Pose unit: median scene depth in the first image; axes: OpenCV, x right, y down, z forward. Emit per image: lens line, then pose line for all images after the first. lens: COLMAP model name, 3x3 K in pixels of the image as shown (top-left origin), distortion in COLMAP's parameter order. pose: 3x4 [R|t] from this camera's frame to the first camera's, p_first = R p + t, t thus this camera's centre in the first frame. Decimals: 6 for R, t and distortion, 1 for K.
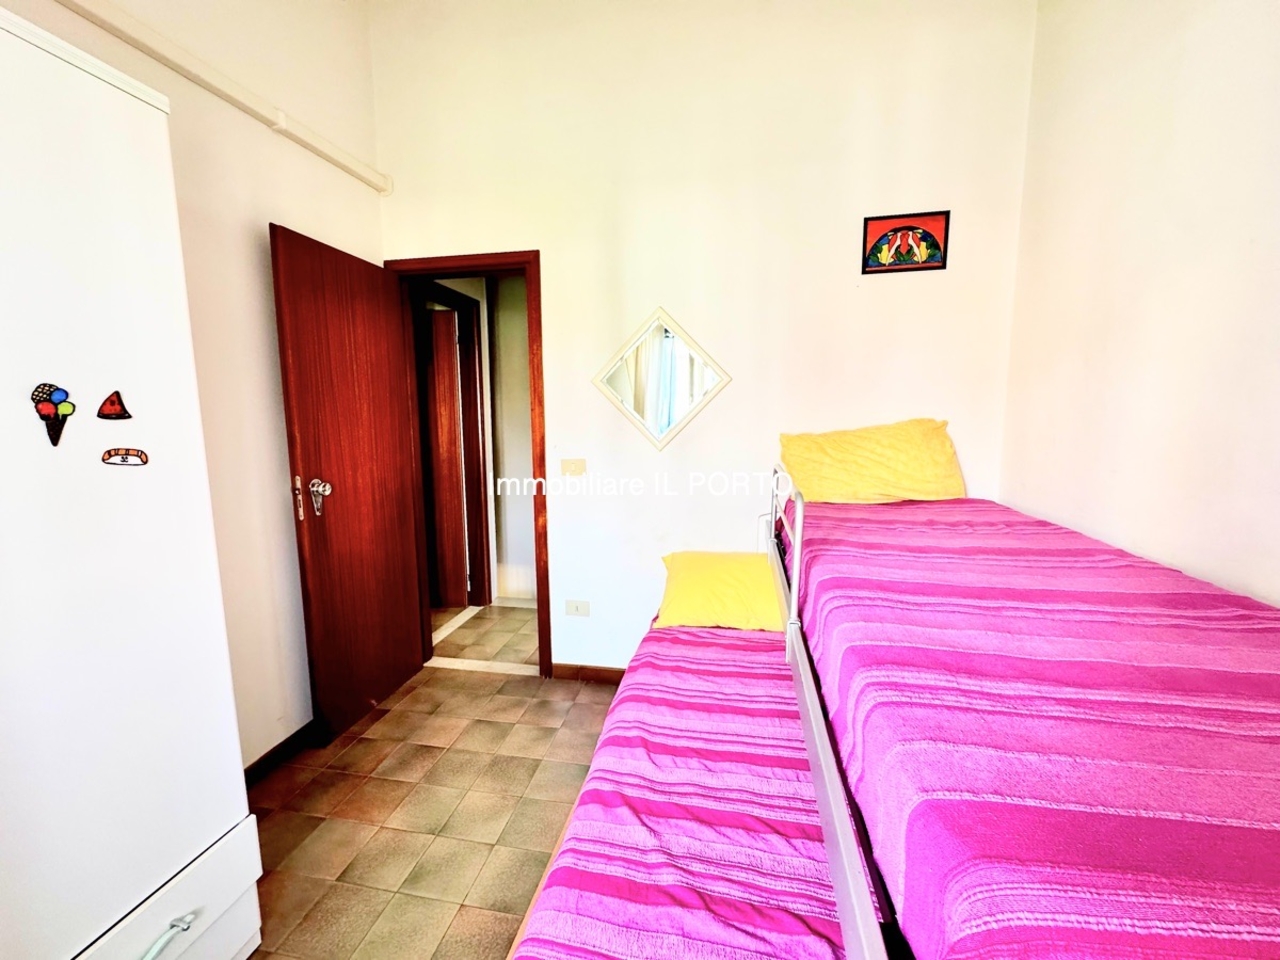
lens RADIAL K [[506.5, 0, 639.5], [0, 506.5, 479.4], [0, 0, 1]] dist [-0.002965, 0.000212]
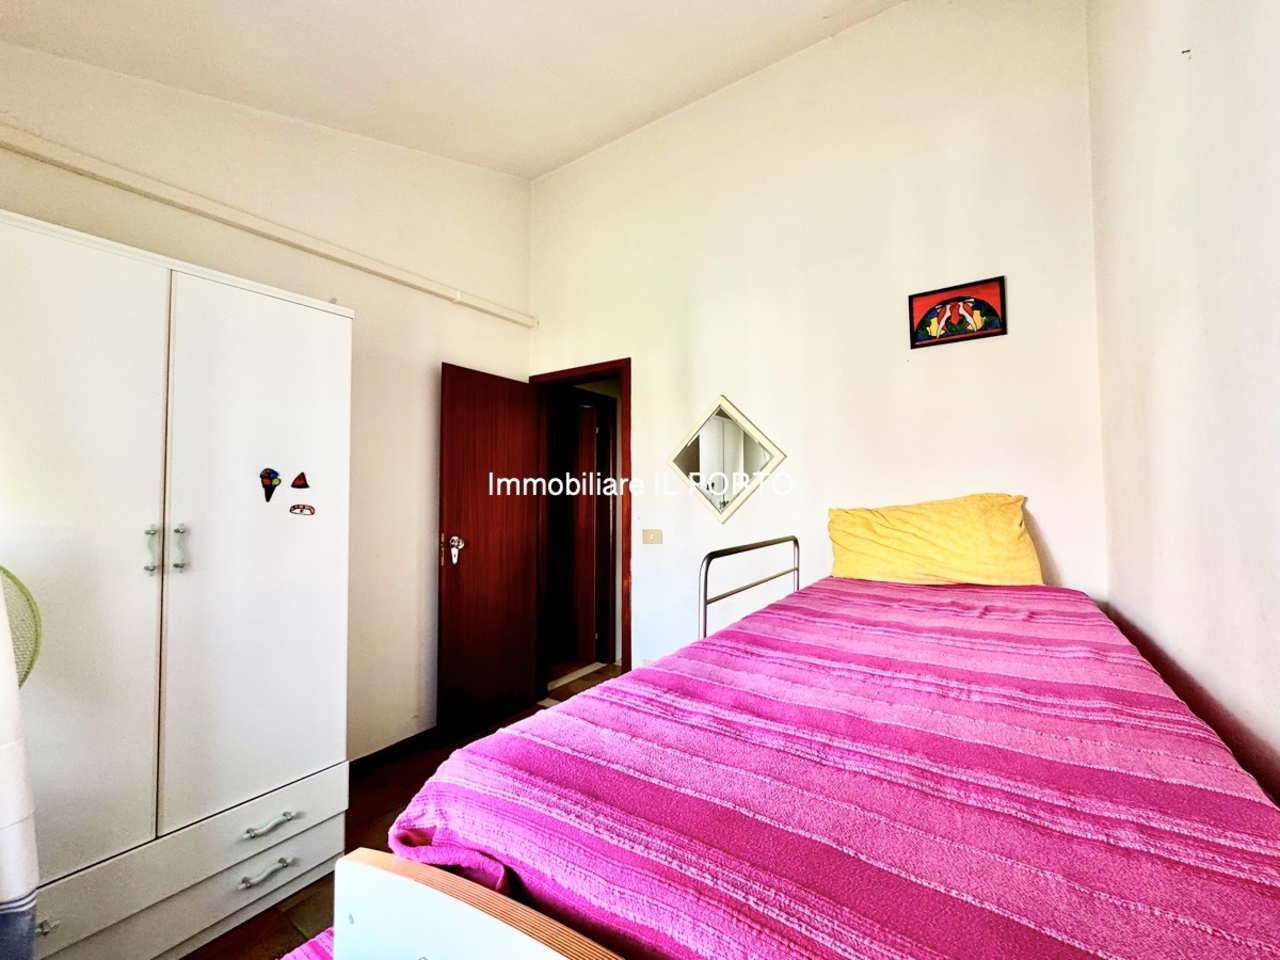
lens RADIAL K [[506.5, 0, 640.2], [0, 506.5, 480.7], [0, 0, 1]] dist [-0.002965, 0.000212]
pose [[0.918540, -0.008482, -0.395237, 0.363348], [-0.054062, 0.987682, -0.146836, 0.024392], [0.391614, 0.156242, 0.906768, -0.068671]]
